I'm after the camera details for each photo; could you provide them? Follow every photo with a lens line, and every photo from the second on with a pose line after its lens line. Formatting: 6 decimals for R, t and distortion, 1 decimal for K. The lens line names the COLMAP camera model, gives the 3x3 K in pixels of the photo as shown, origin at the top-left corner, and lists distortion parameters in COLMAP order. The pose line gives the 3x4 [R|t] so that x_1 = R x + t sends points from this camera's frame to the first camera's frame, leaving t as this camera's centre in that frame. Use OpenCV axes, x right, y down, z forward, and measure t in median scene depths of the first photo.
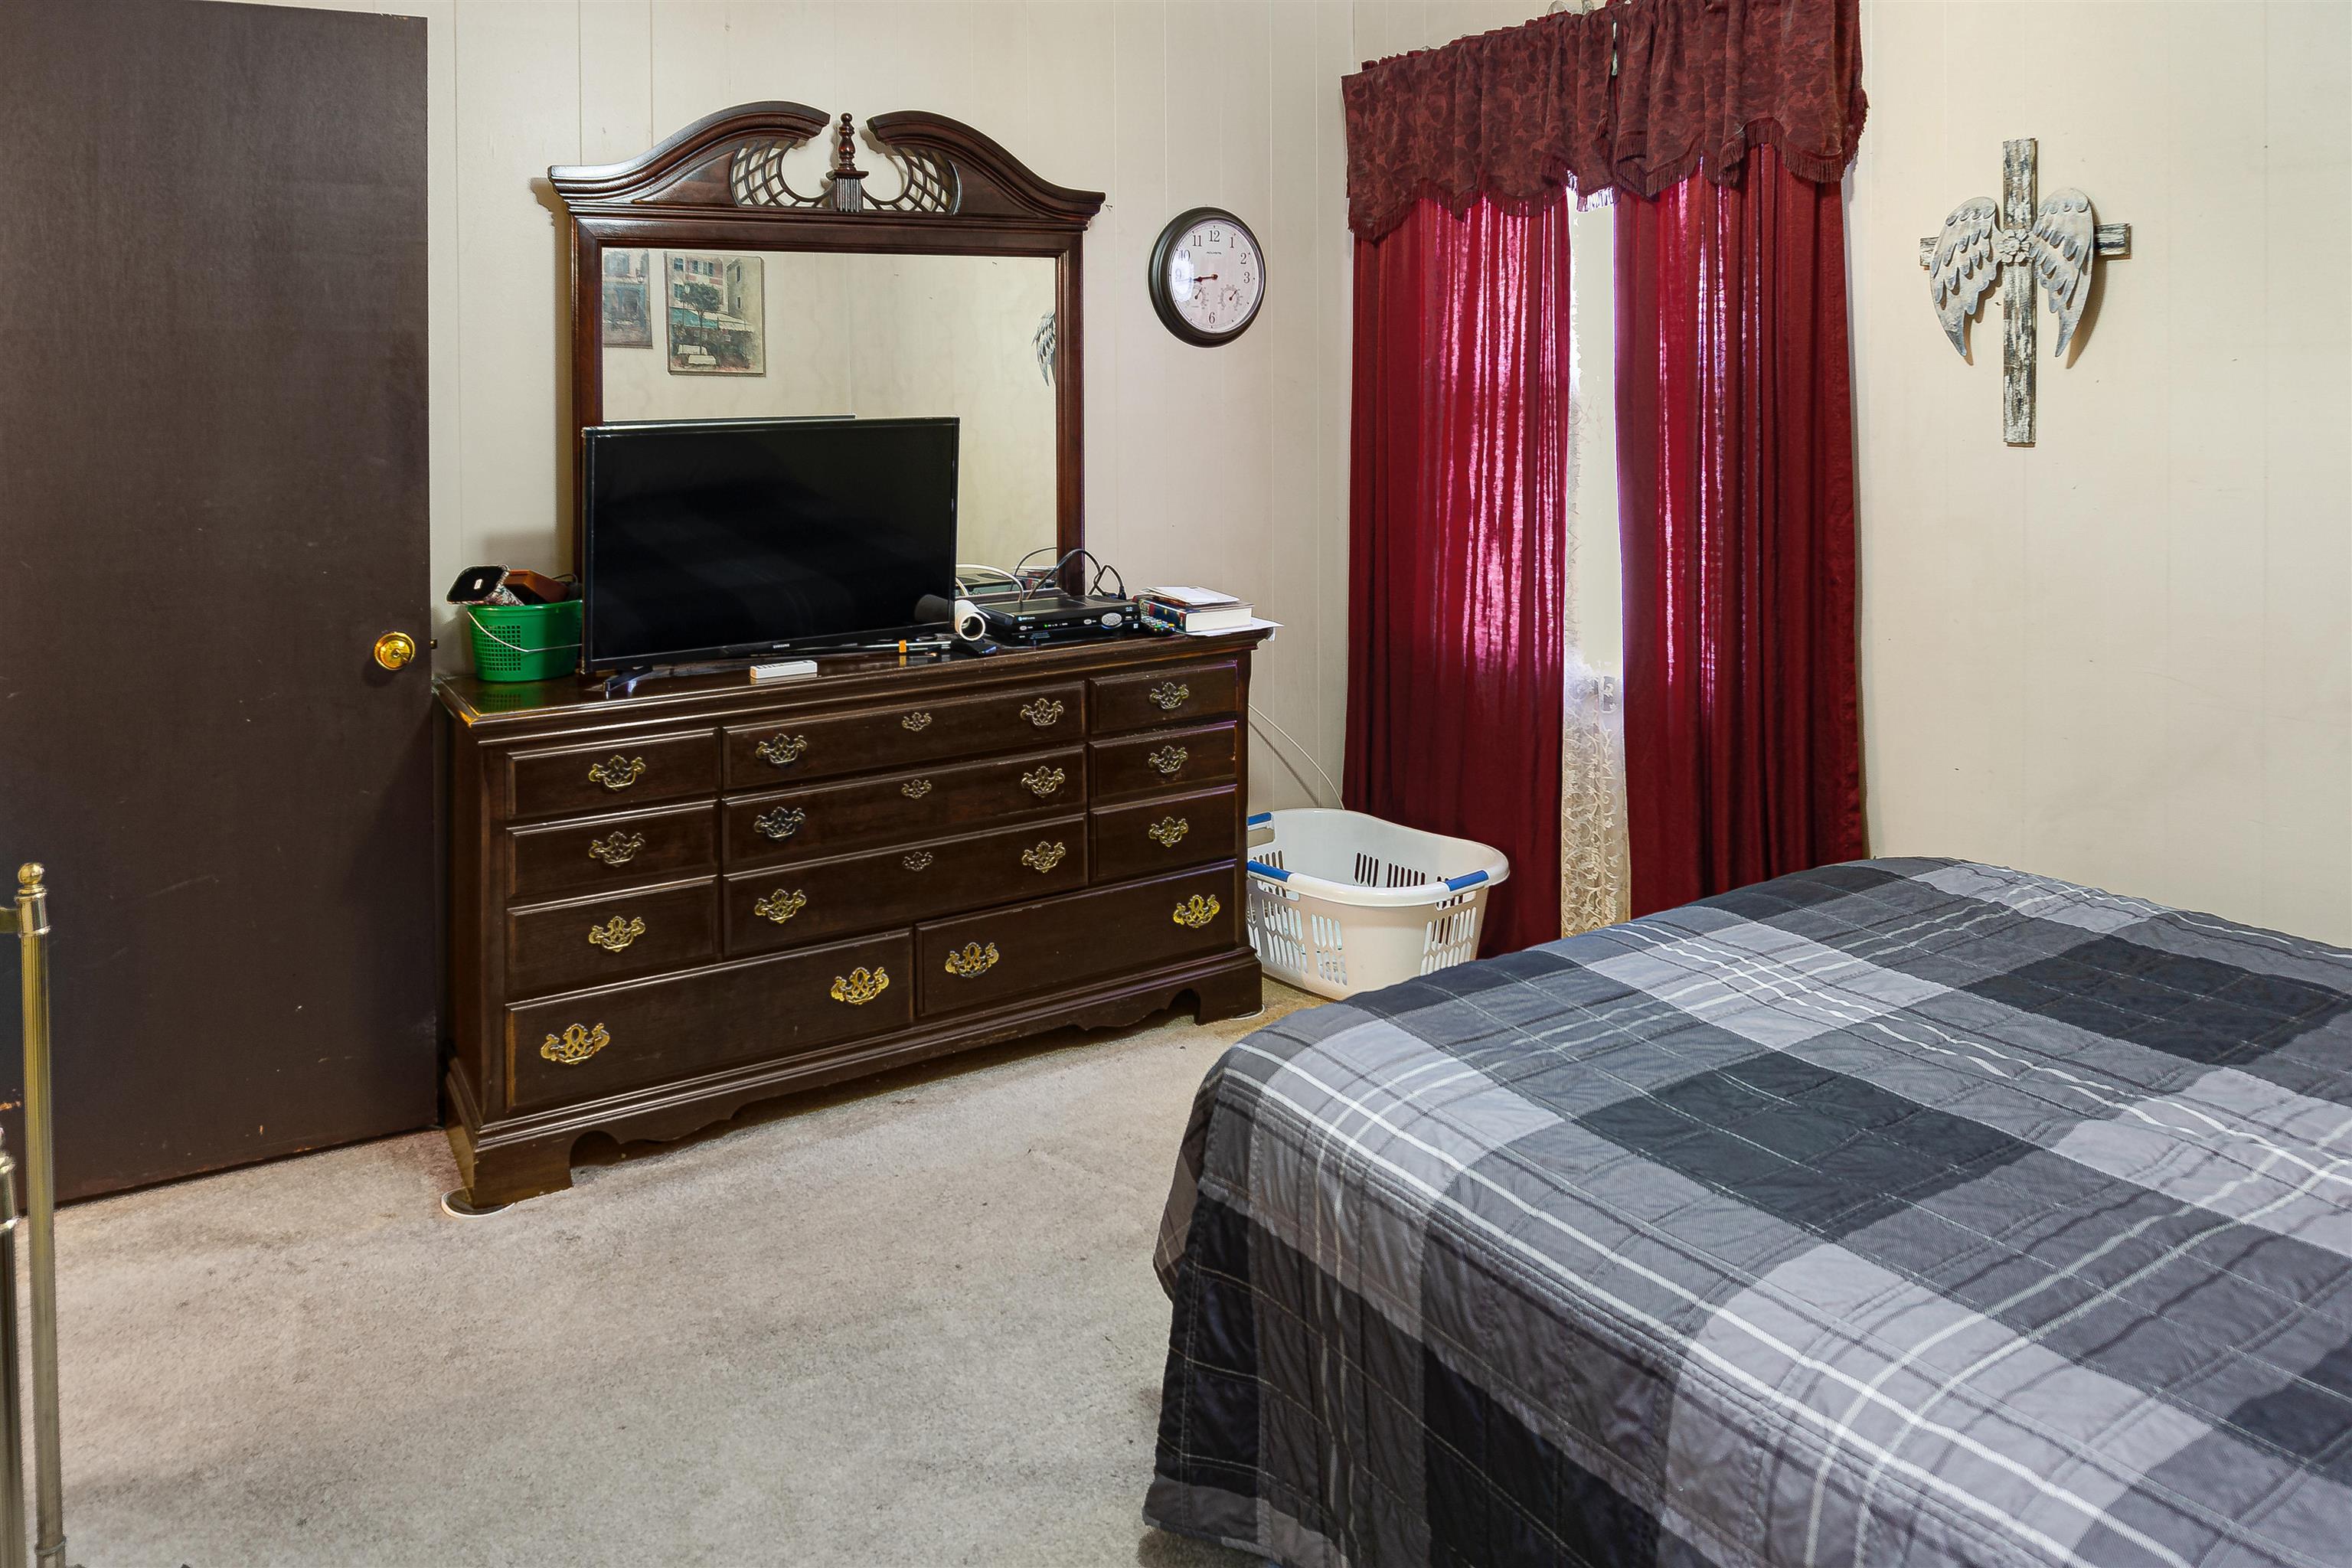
lens RADIAL K [[1629.3, 0, 1176.0], [0, 1629.3, 784.0], [0, 0, 1]] dist [-0.009848, 0.000309]
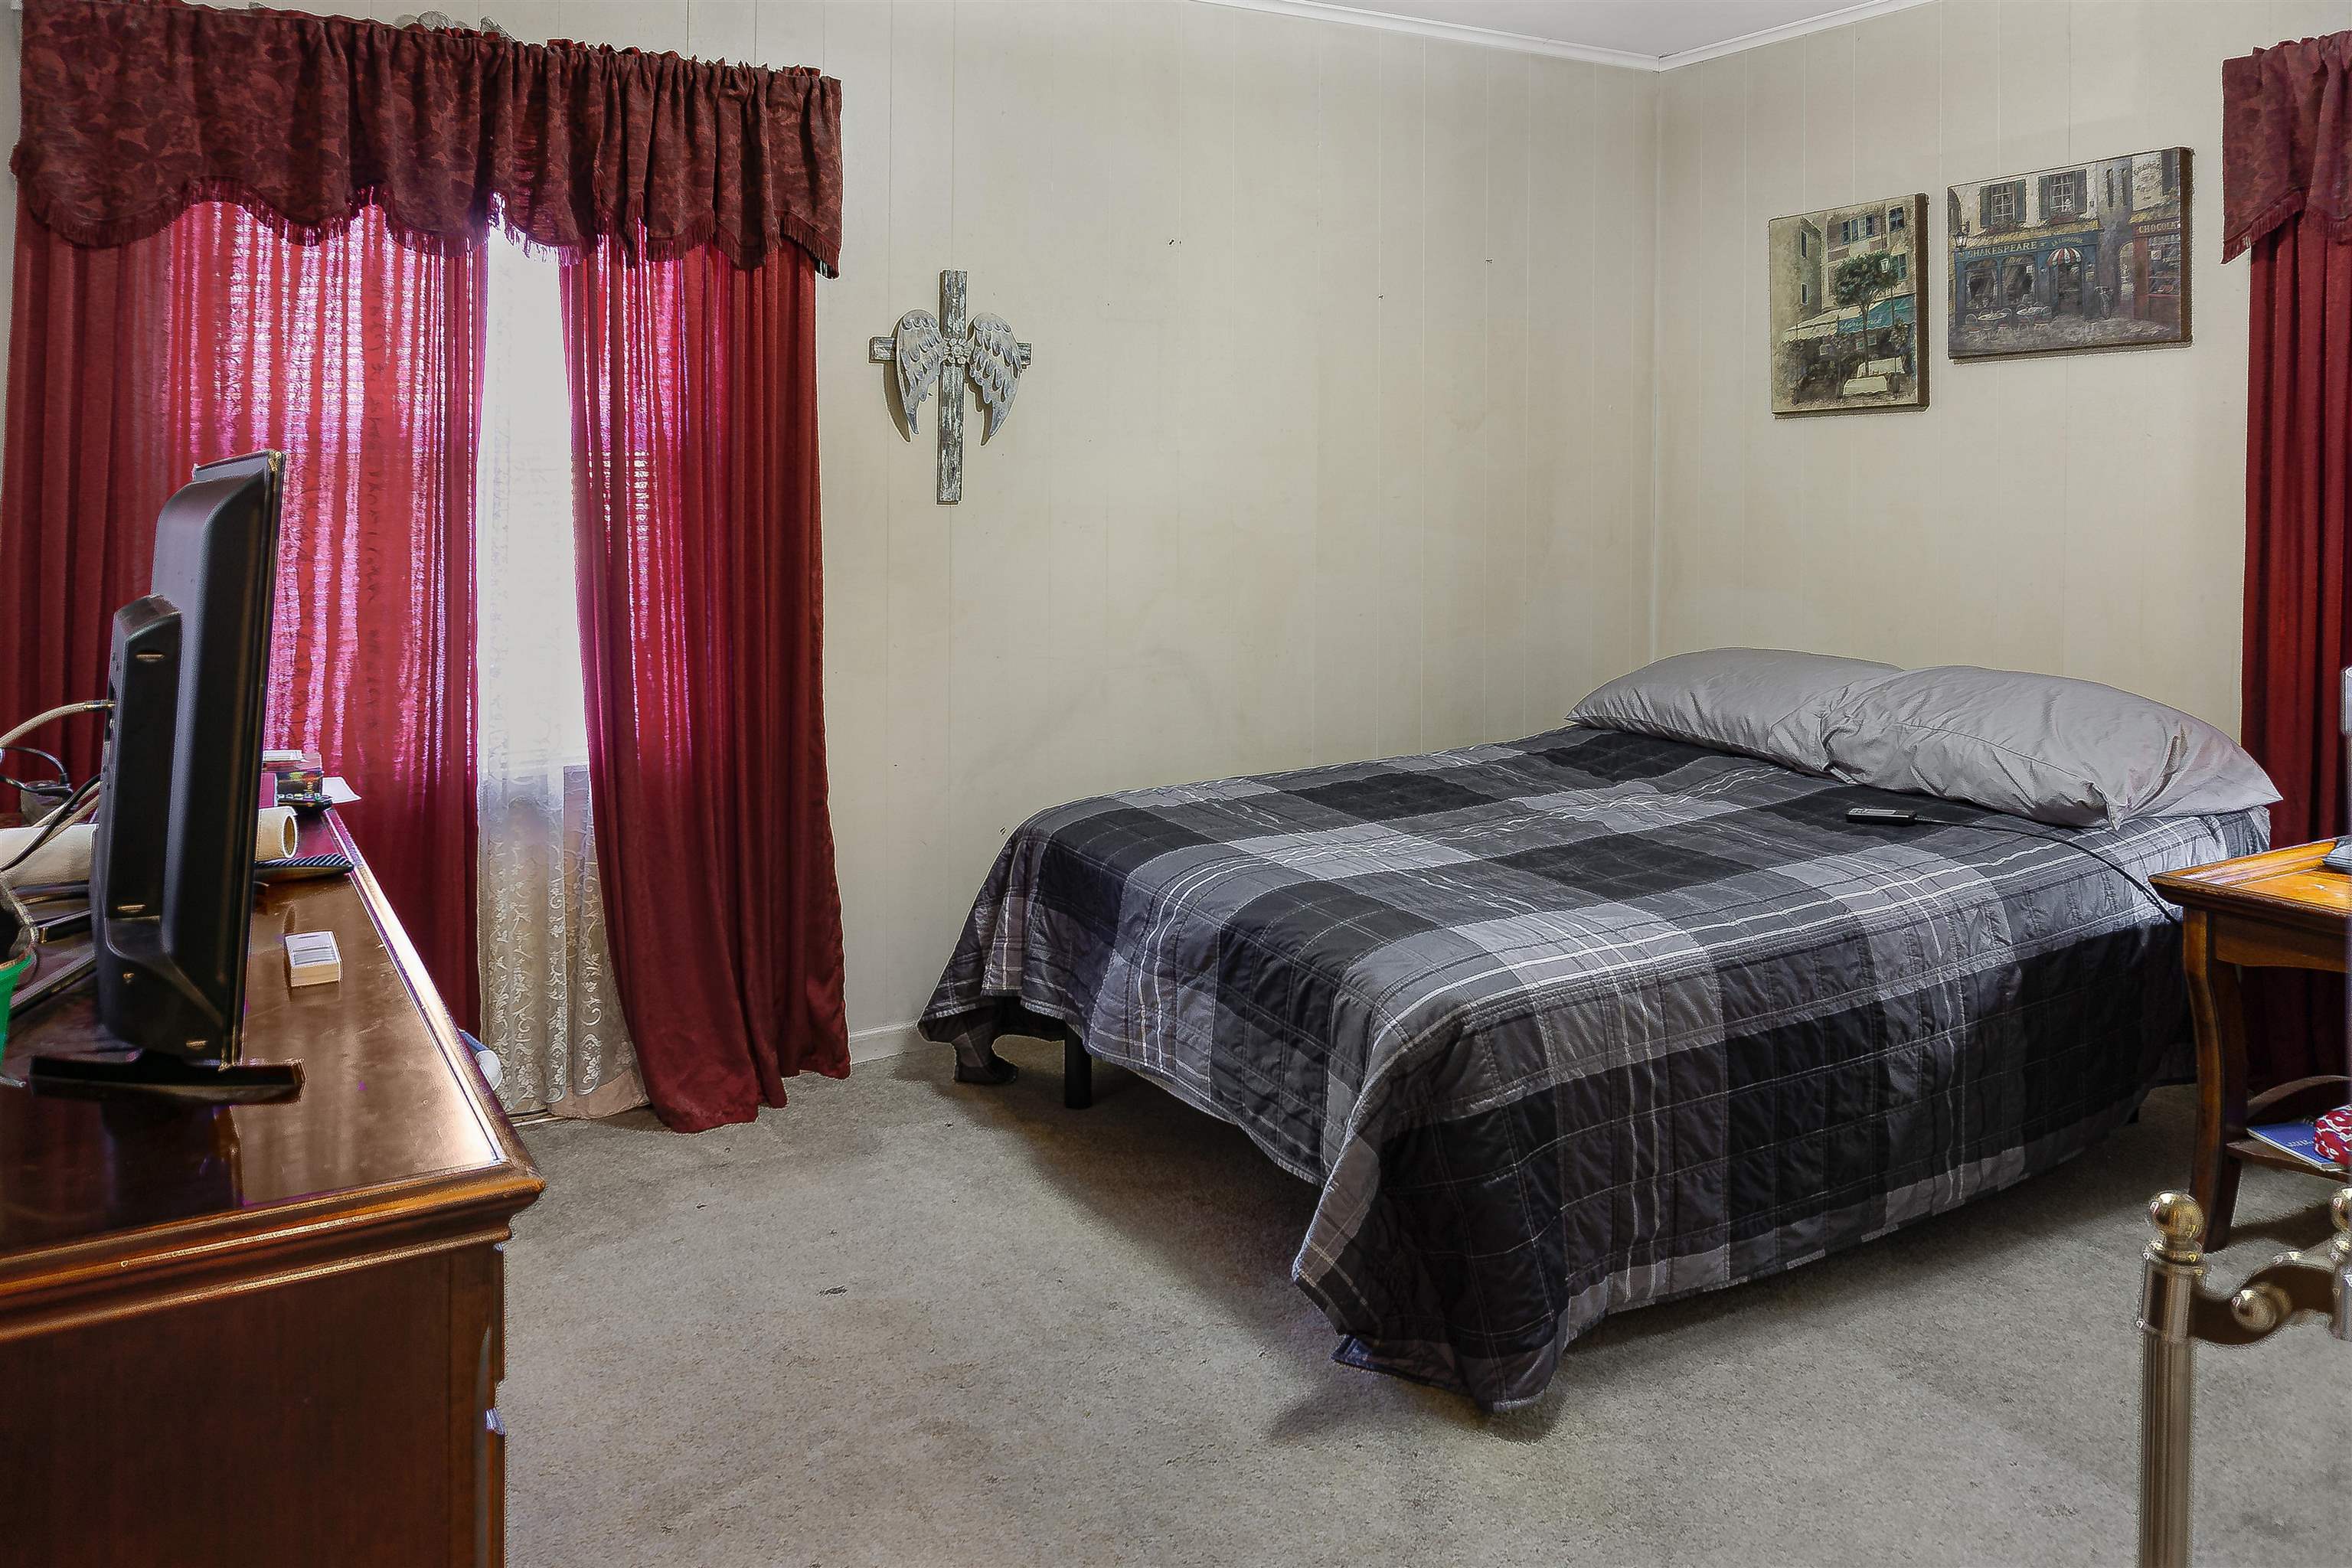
lens RADIAL K [[1629.3, 0, 1176.0], [0, 1629.3, 784.0], [0, 0, 1]] dist [-0.009848, 0.000309]
pose [[0.065588, -0.173145, 0.982710, -0.795255], [0.247569, 0.956862, 0.152068, -0.148671], [-0.966648, 0.233315, 0.105624, 0.750965]]
